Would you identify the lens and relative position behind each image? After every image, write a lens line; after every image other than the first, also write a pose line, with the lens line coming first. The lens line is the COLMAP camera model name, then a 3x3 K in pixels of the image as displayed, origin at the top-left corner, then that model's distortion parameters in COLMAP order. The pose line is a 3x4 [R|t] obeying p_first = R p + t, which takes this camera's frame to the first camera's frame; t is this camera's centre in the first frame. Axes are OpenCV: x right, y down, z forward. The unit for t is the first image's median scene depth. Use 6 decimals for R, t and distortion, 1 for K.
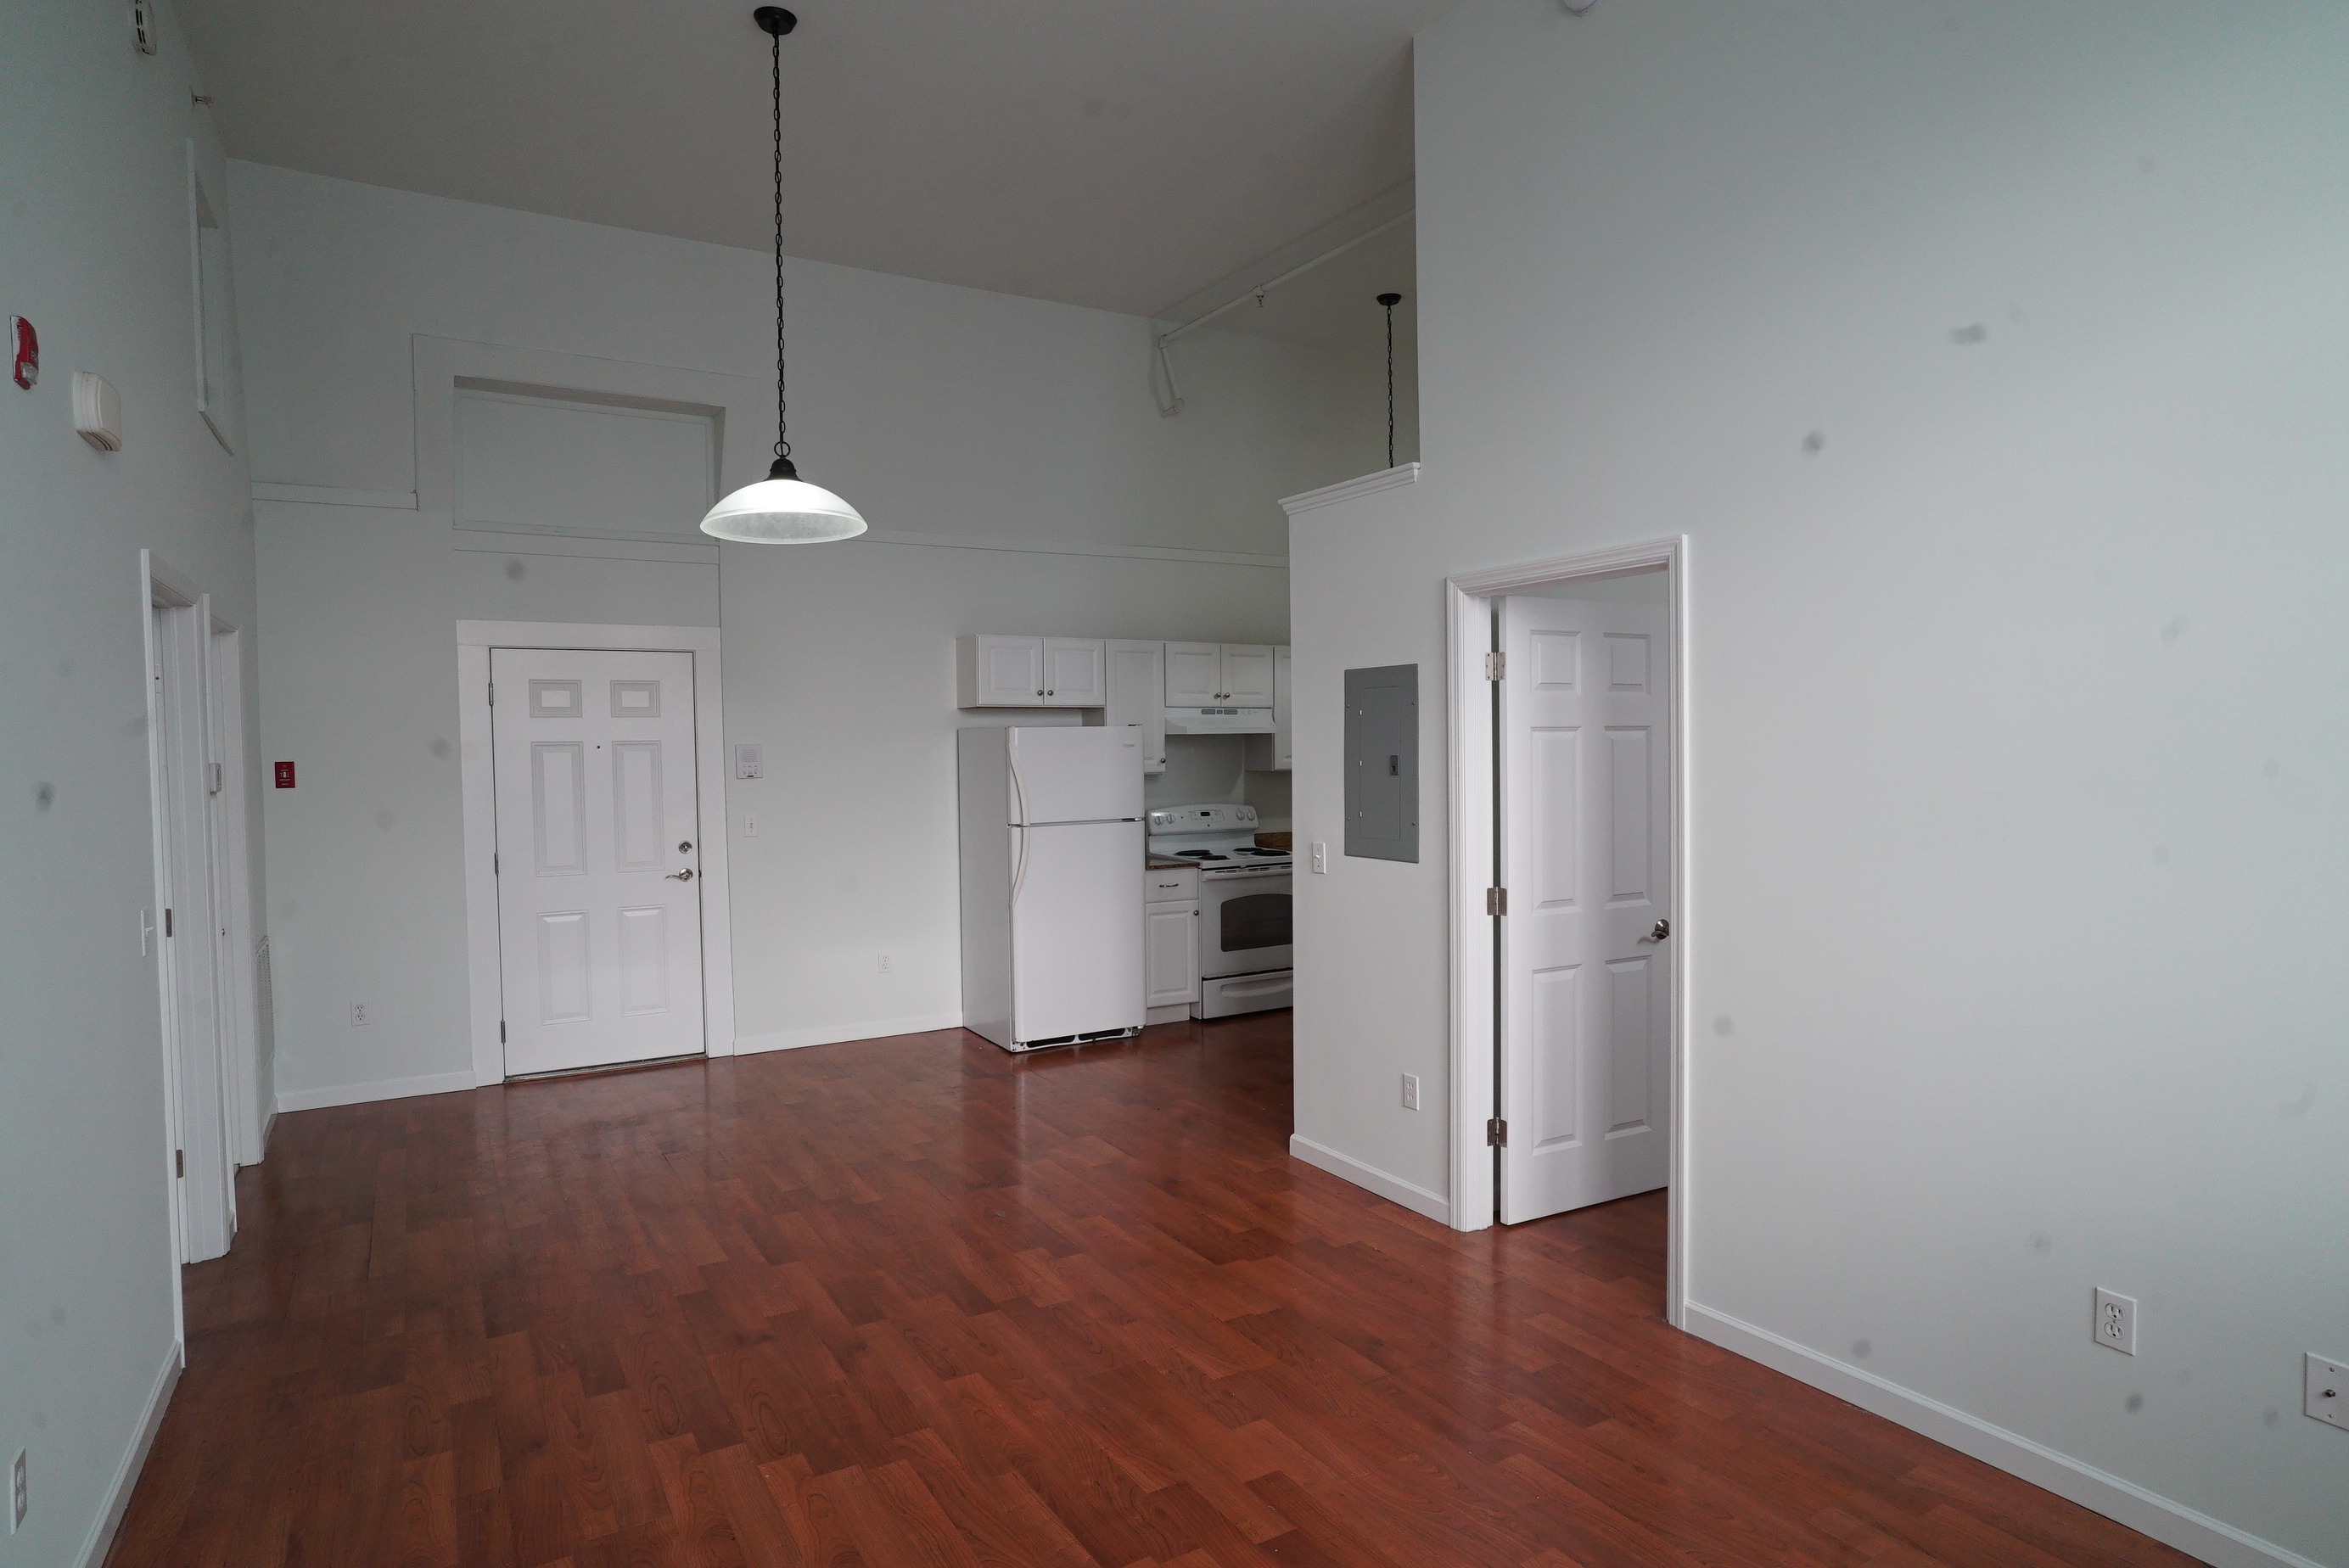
lens RADIAL K [[1294.4, 0, 1169.8], [0, 1294.4, 790.8], [0, 0, 1]] dist [-0.057395, 0.042190]
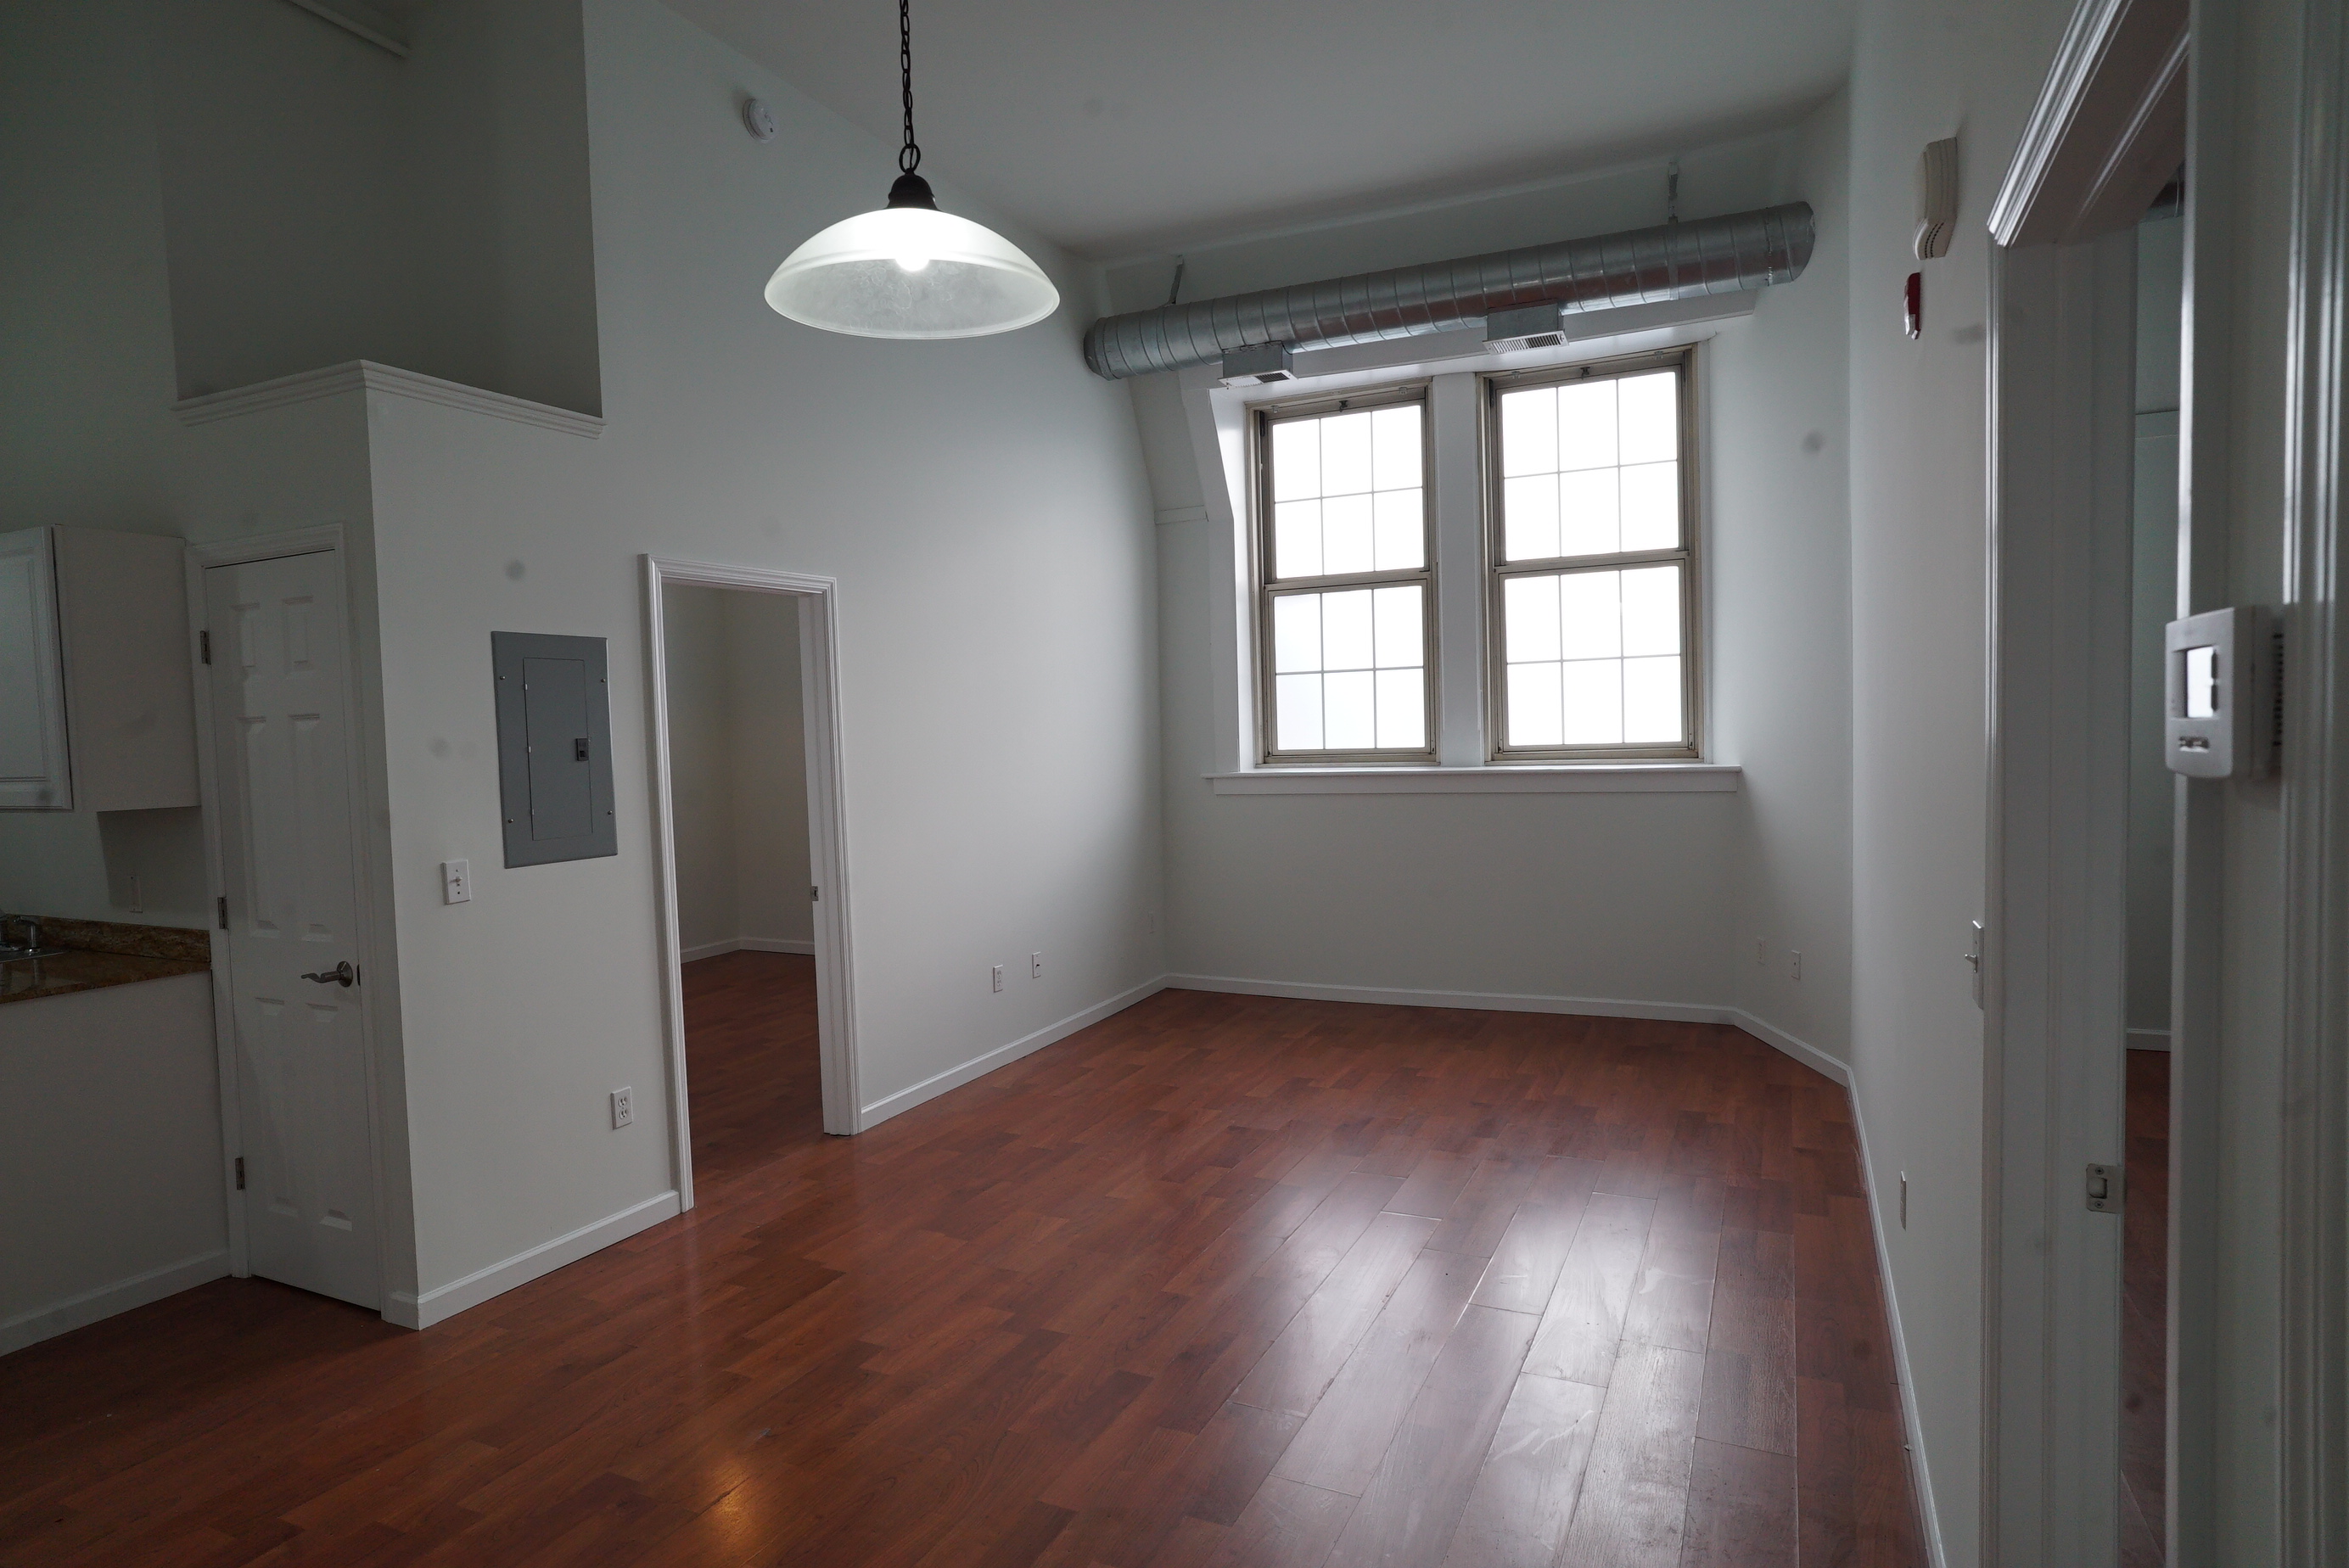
lens RADIAL K [[1287.2, 0, 1178.9], [0, 1287.2, 791.6], [0, 0, 1]] dist [-0.058060, 0.040601]
pose [[-0.558079, -0.011759, 0.829704, -0.769247], [0.065095, 0.996198, 0.057904, -0.015038], [-0.827230, 0.086325, -0.555192, 1.146077]]
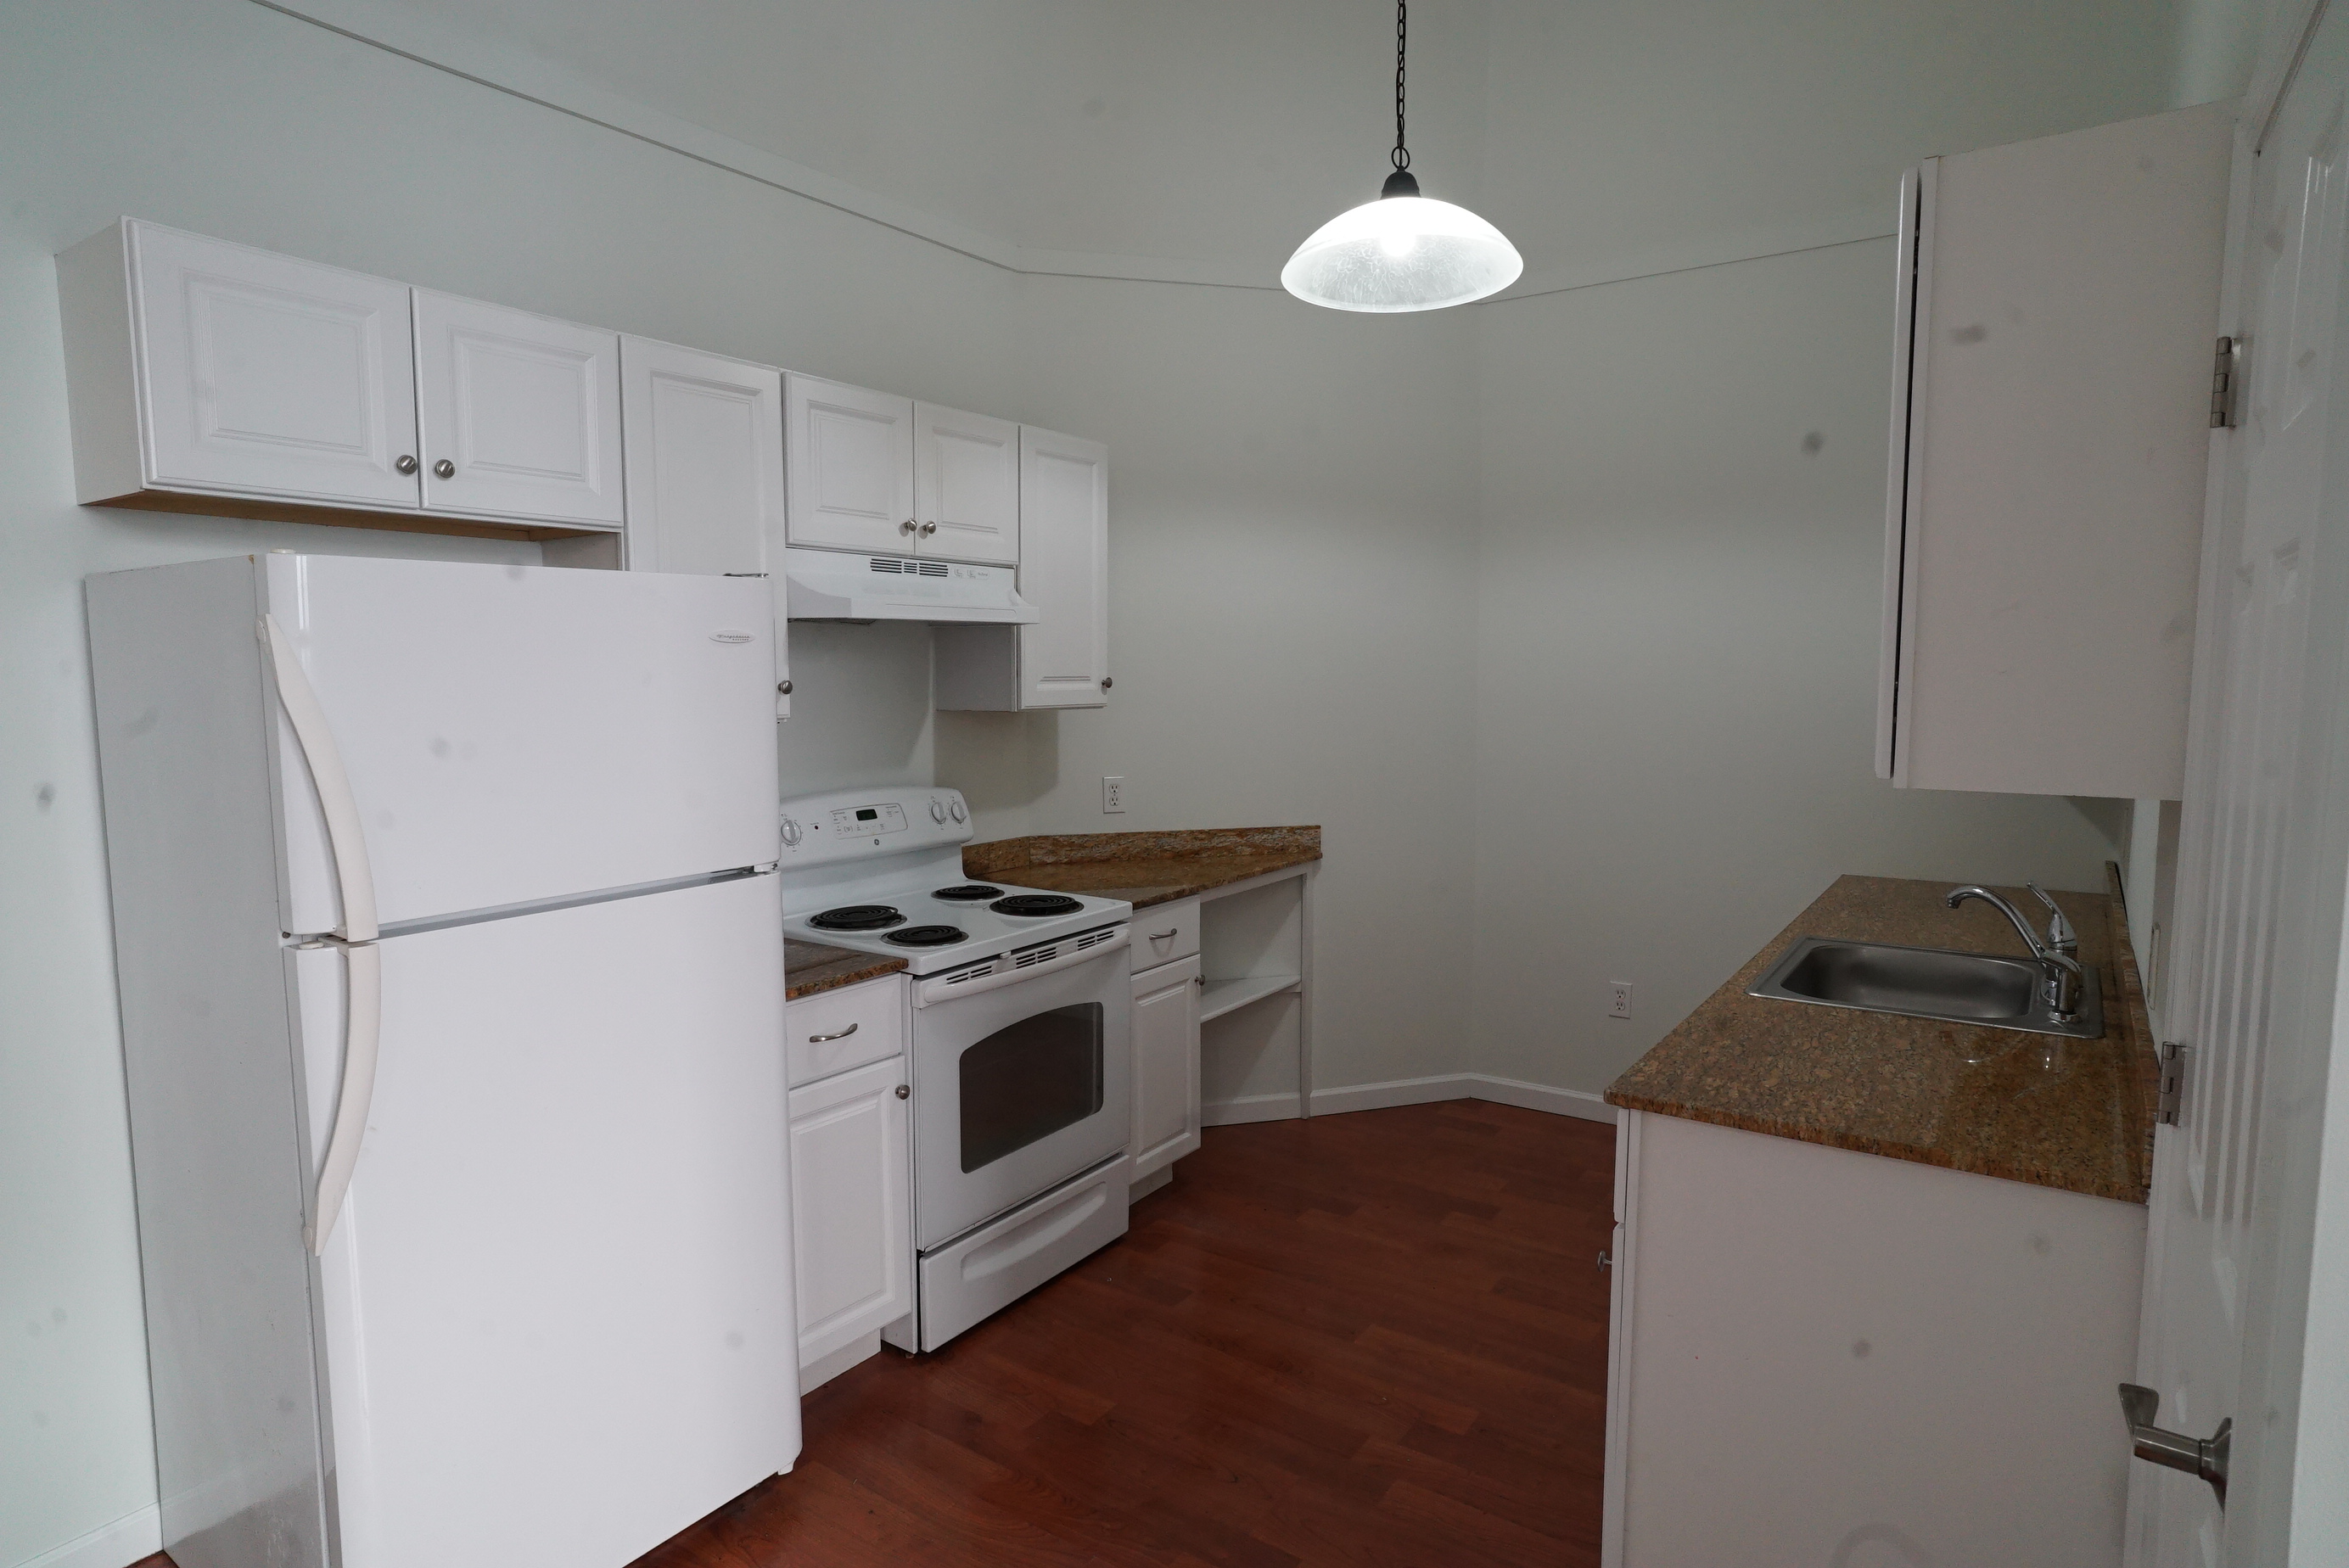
lens RADIAL K [[1294.4, 0, 1169.8], [0, 1294.4, 790.8], [0, 0, 1]] dist [-0.057395, 0.042190]
pose [[0.909520, -0.031135, 0.414493, -0.060793], [0.007590, 0.998268, 0.058331, -0.014643], [-0.415591, -0.049907, 0.908181, 0.622760]]
